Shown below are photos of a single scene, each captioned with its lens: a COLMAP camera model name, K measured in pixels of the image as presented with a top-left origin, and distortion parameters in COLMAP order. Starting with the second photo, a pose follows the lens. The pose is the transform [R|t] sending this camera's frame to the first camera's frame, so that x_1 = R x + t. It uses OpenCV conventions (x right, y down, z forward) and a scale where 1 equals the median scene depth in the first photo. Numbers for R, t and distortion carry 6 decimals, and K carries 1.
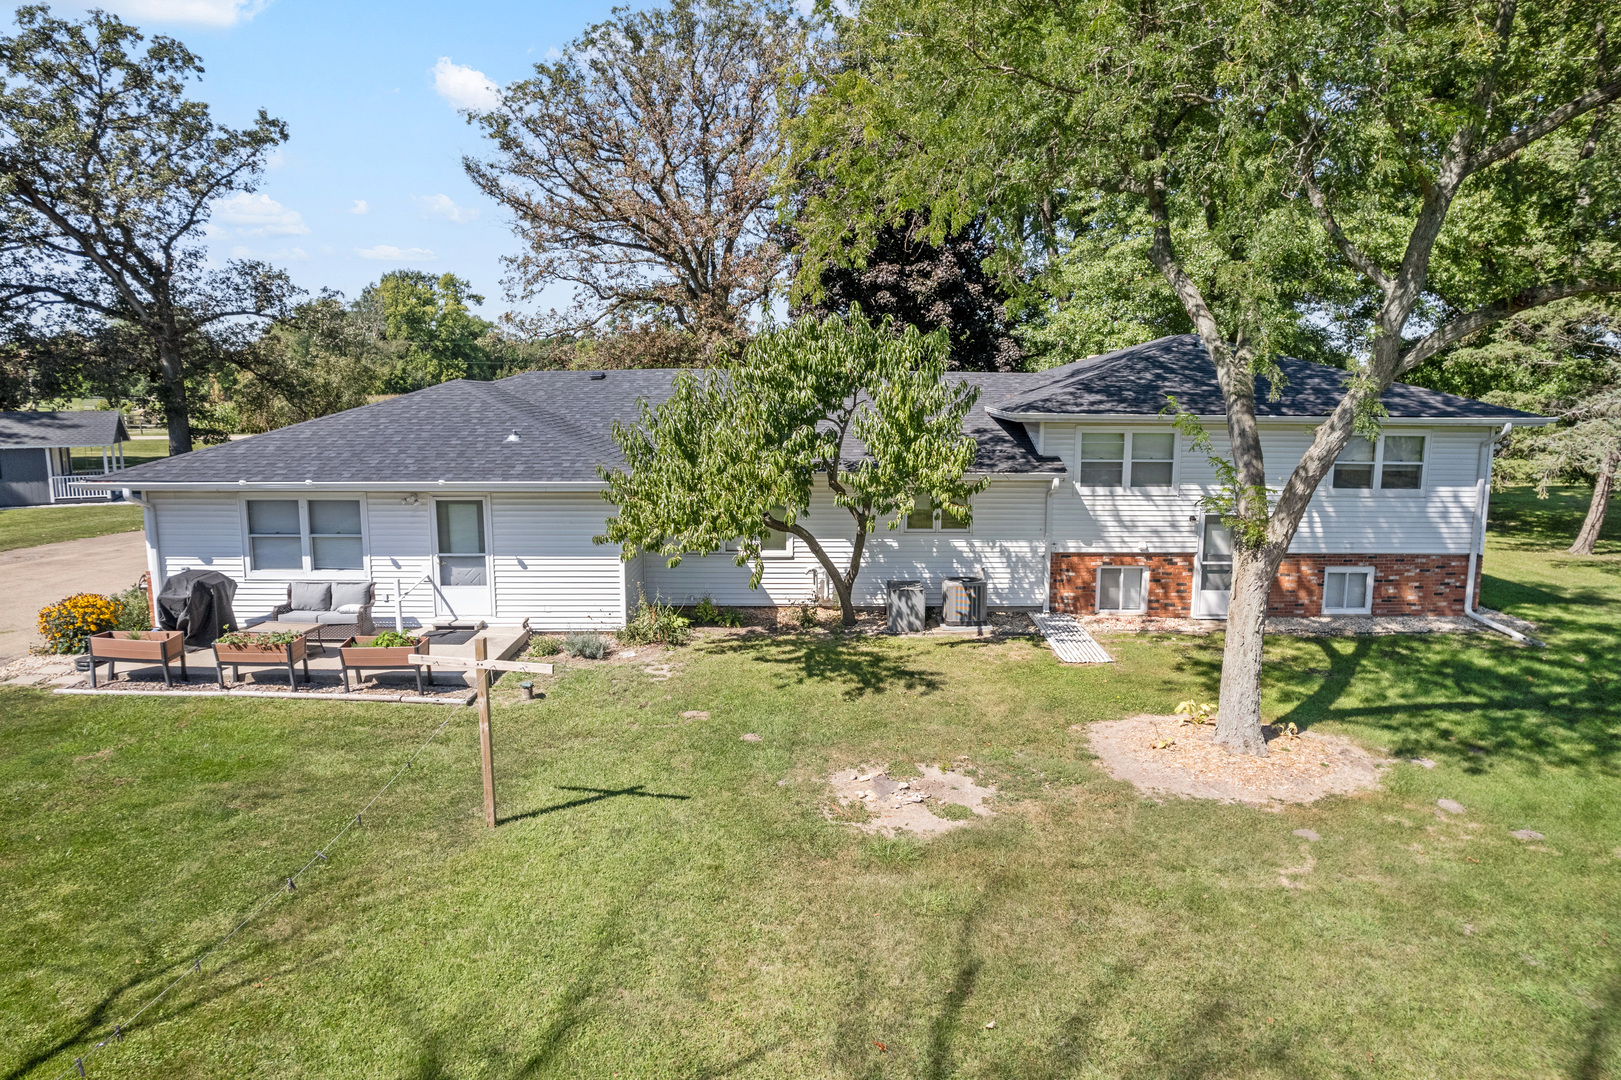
lens RADIAL K [[1049.0, 0, 833.9], [0, 1049.0, 516.8], [0, 0, 1]] dist [-0.093880, 0.085668]
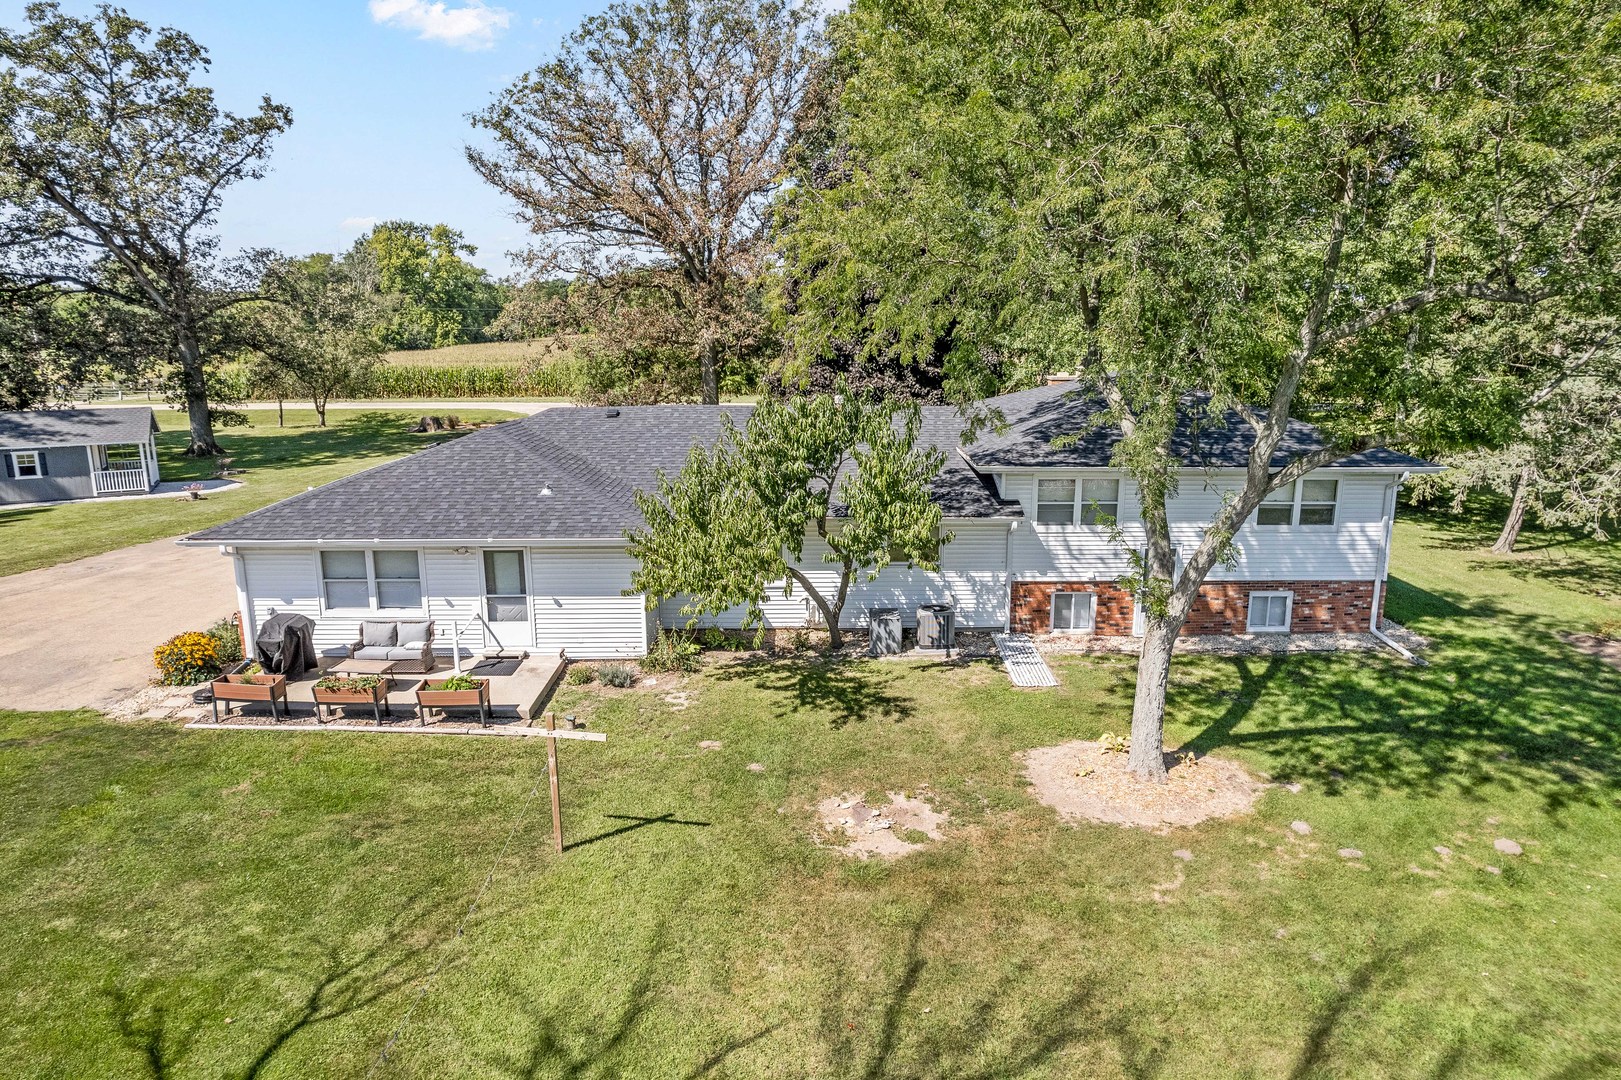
lens RADIAL K [[1049.0, 0, 833.9], [0, 1049.0, 516.8], [0, 0, 1]] dist [-0.093880, 0.085668]
pose [[0.999978, -0.004697, 0.004703, 0.007223], [0.004420, 0.998349, 0.057276, -0.119792], [-0.004965, -0.057254, 0.998347, -0.173021]]
